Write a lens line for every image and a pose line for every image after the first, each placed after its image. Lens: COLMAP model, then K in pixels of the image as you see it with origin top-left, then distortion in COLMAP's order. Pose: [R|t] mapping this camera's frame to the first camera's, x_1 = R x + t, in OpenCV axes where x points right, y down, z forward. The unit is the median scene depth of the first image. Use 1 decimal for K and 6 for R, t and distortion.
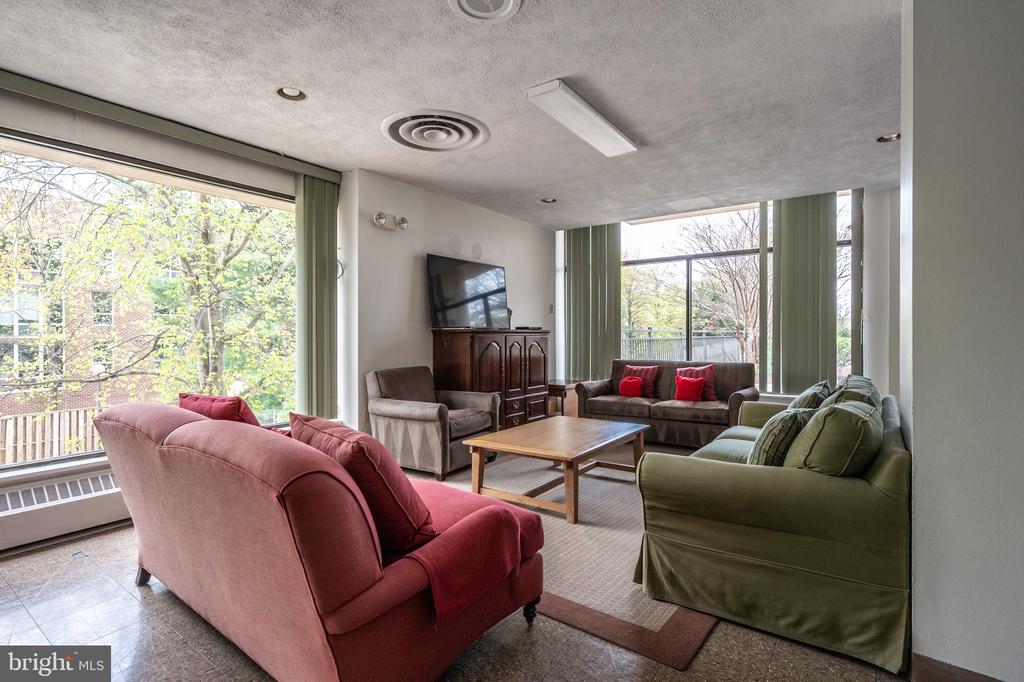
lens RADIAL K [[489.5, 0, 512.0], [0, 489.5, 341.0], [0, 0, 1]] dist [0.035593, -0.000058]
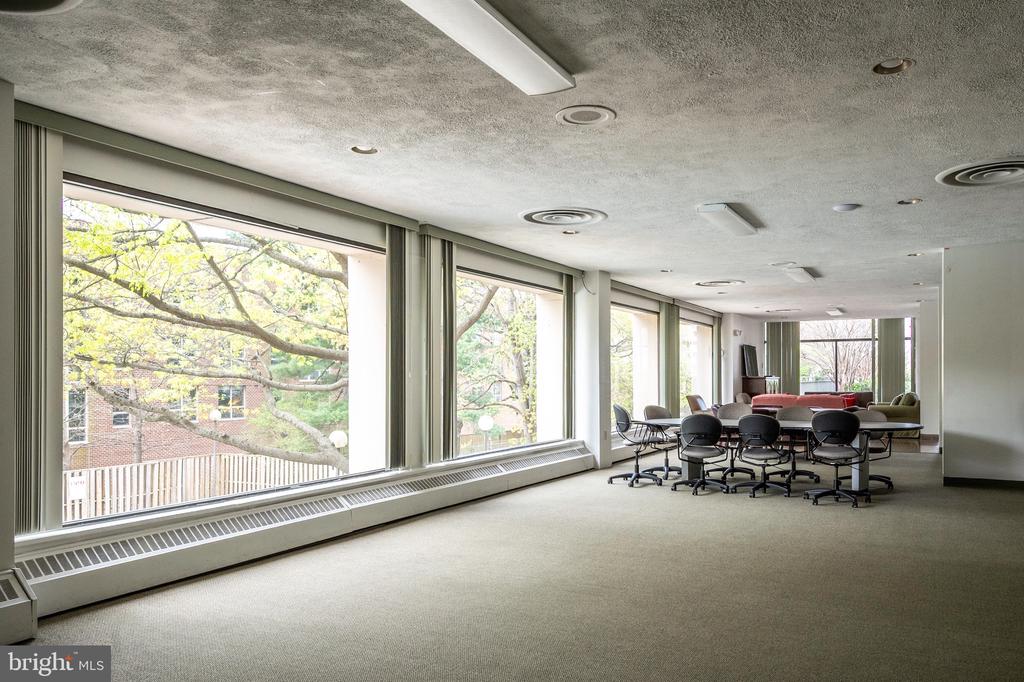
lens RADIAL K [[679.3, 0, 512.5], [0, 679.3, 392.0], [0, 0, 1]] dist [-0.001765, -0.000838]
pose [[0.997223, -0.006052, 0.074225, -1.190679], [0.006547, 0.999958, -0.006438, 0.054132], [-0.074183, 0.006906, 0.997221, -1.707067]]
